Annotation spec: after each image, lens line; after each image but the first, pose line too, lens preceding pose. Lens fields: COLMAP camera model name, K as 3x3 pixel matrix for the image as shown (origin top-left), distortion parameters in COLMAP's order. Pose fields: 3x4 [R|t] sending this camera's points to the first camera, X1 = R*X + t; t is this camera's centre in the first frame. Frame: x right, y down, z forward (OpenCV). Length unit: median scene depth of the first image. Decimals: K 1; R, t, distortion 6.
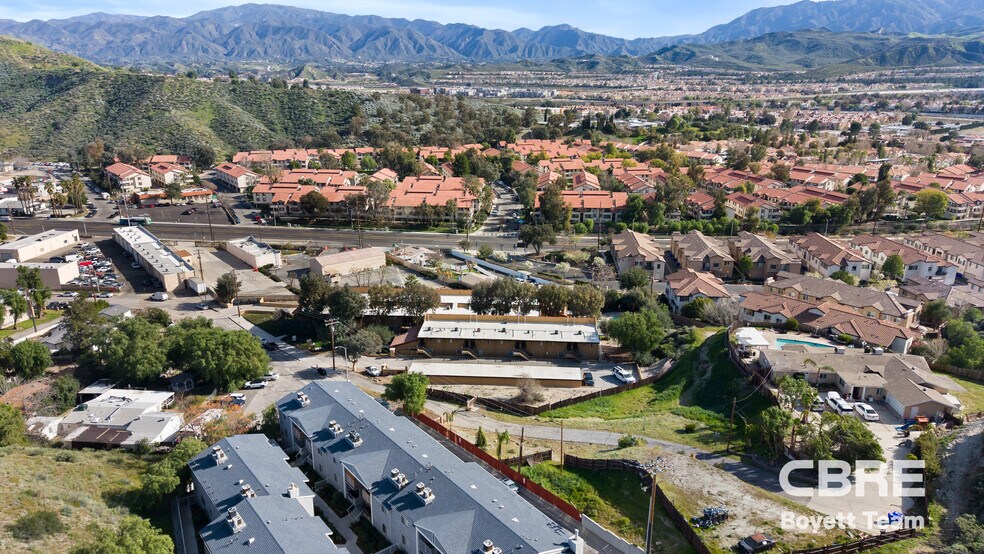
lens RADIAL K [[667.3, 0, 493.0], [0, 667.3, 297.6], [0, 0, 1]] dist [0.087869, -0.040115]
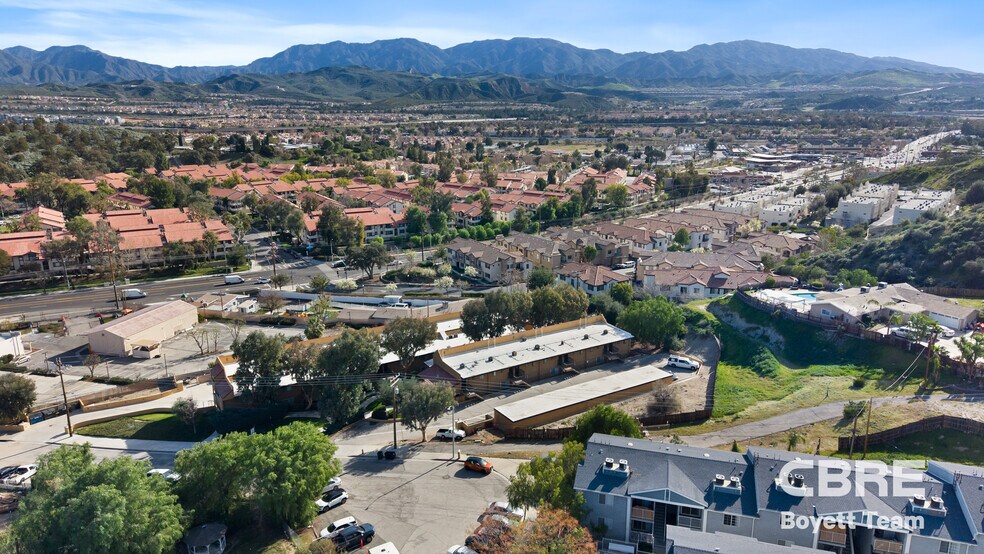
lens RADIAL K [[667.3, 0, 493.0], [0, 667.3, 297.6], [0, 0, 1]] dist [0.087869, -0.040115]
pose [[0.802708, -0.166822, 0.572564, -0.051727], [0.193016, 0.981077, 0.015246, -0.003820], [-0.564273, 0.098276, 0.819718, 0.033435]]
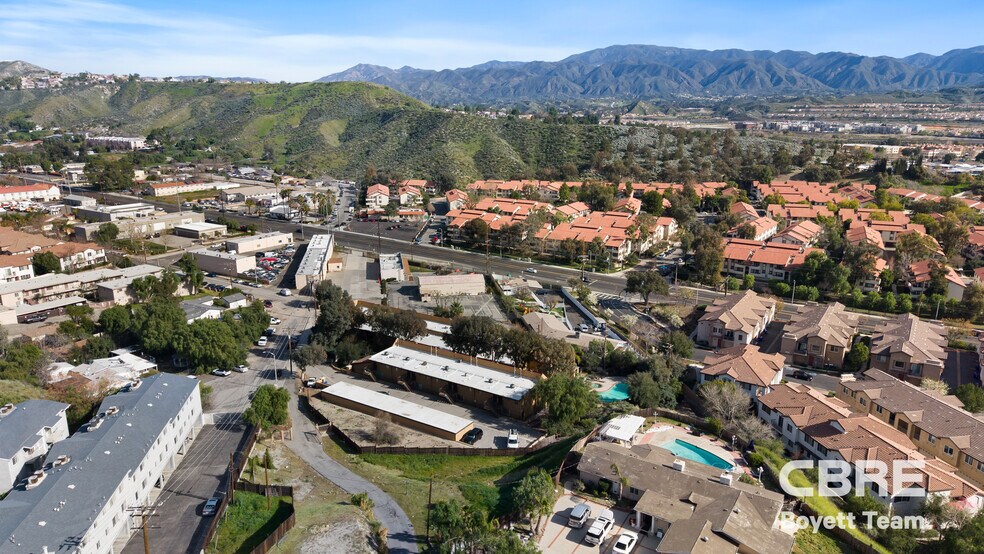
lens RADIAL K [[667.3, 0, 493.0], [0, 667.3, 297.6], [0, 0, 1]] dist [0.087869, -0.040115]
pose [[0.871066, 0.138464, -0.471246, 0.052361], [-0.160430, 0.987026, -0.006531, -0.005832], [0.464227, 0.081291, 0.881978, 0.016512]]
